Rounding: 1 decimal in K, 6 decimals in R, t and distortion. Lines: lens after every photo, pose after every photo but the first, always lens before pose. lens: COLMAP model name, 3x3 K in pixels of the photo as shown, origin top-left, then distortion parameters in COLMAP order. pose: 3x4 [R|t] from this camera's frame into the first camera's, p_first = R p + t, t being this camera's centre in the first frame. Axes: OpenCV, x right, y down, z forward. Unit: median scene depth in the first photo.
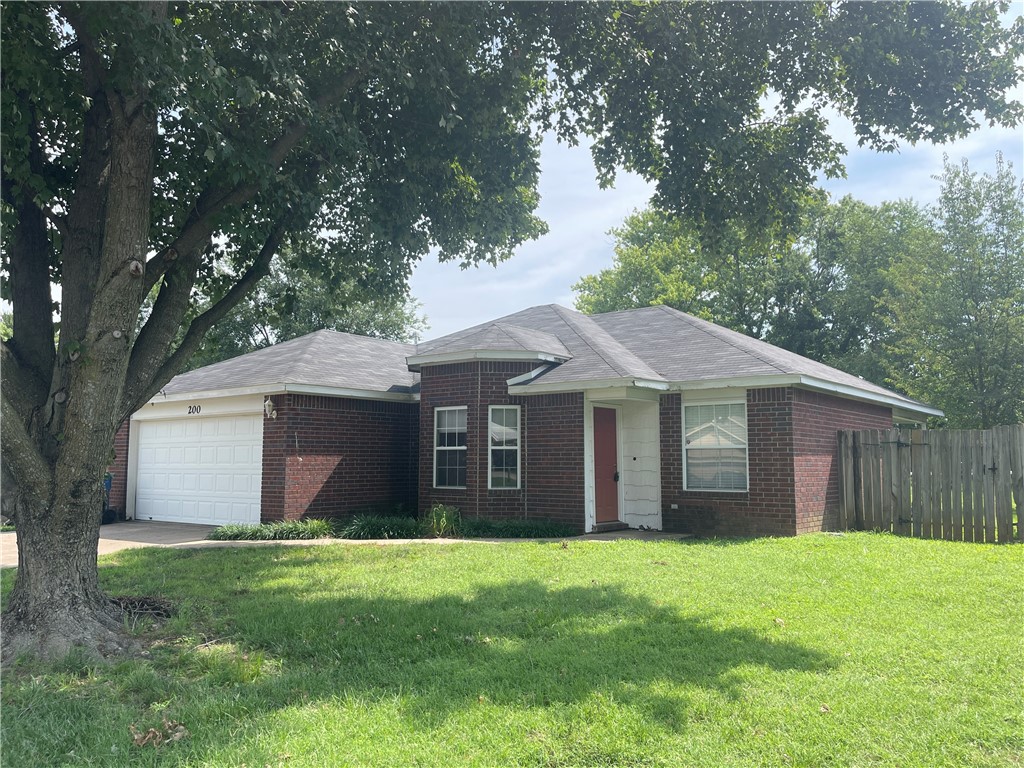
lens RADIAL K [[806.0, 0, 511.3], [0, 806.0, 384.3], [0, 0, 1]] dist [0.010331, -0.008695]
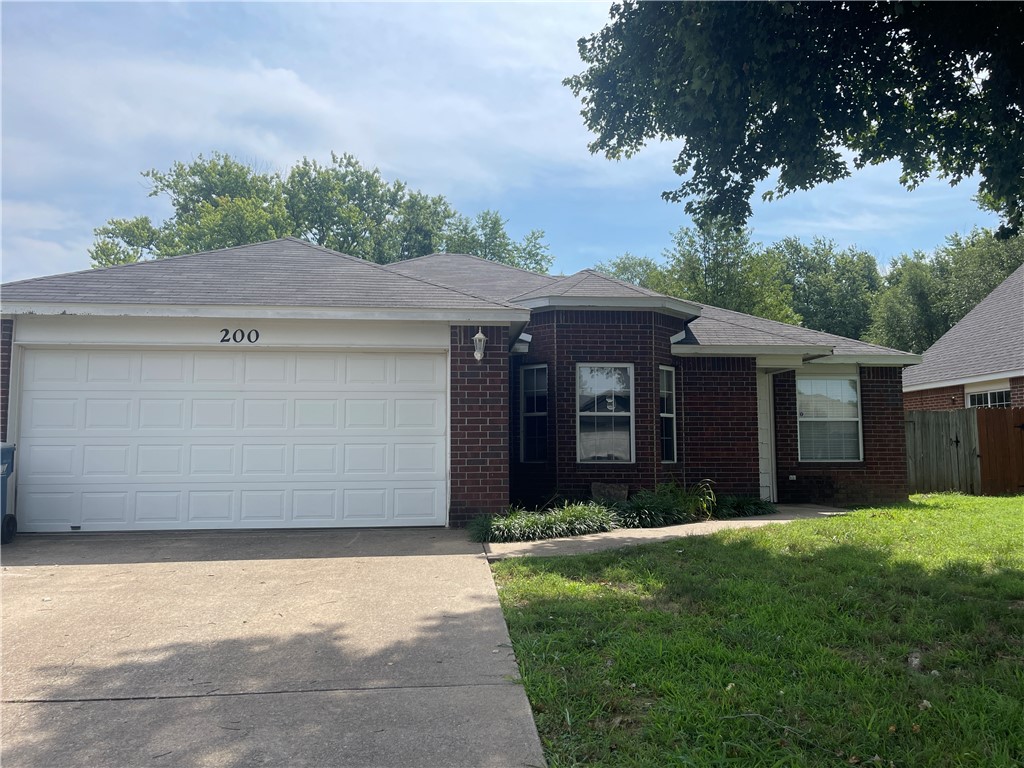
lens RADIAL K [[806.0, 0, 510.4], [0, 806.0, 370.5], [0, 0, 1]] dist [0.010331, -0.008695]
pose [[0.724549, 0.067408, 0.685919, -0.744680], [-0.066927, 0.997384, -0.027321, 0.067746], [-0.685966, -0.026111, 0.727165, 0.501377]]
